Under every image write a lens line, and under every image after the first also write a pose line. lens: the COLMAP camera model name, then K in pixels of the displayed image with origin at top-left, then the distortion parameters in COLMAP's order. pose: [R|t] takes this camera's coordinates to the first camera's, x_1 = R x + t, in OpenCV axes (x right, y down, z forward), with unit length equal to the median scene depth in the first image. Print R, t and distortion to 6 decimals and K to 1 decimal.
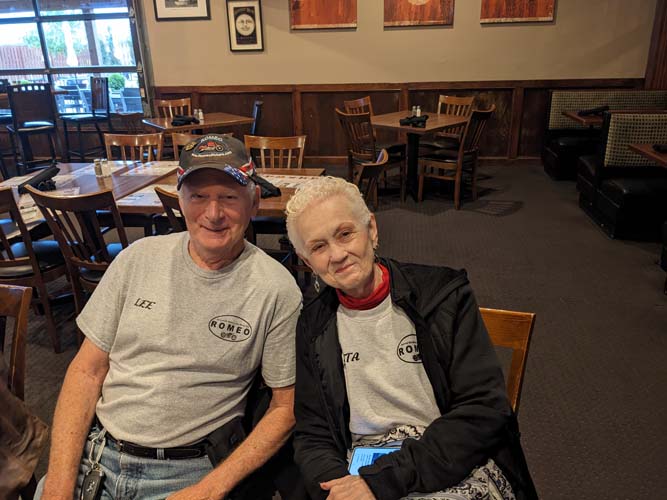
lens RADIAL K [[530.6, 0, 327.8], [0, 530.6, 245.4], [0, 0, 1]] dist [0.046211, -0.078762]
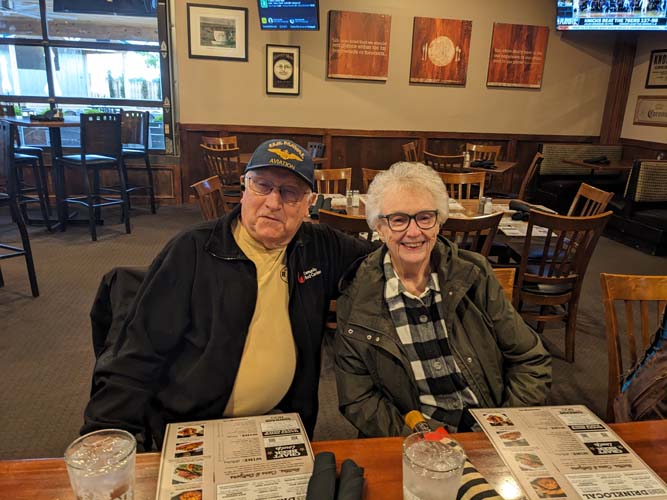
lens RADIAL K [[530.6, 0, 335.6], [0, 530.6, 258.5], [0, 0, 1]] dist [0.046211, -0.078762]
pose [[0.941422, -0.033288, 0.335585, -0.424189], [0.053183, 0.997319, -0.050269, 0.012764], [-0.333012, 0.065172, 0.940668, 0.010252]]
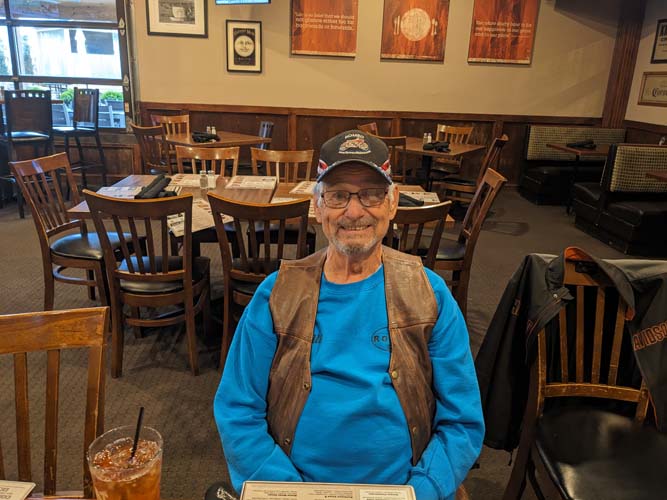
lens RADIAL K [[530.6, 0, 330.9], [0, 530.6, 243.0], [0, 0, 1]] dist [0.046211, -0.078762]
pose [[0.977086, 0.000403, 0.212843, -0.210796], [0.011230, 0.998508, -0.053442, 0.011385], [-0.212547, 0.054608, 0.975624, 0.008594]]
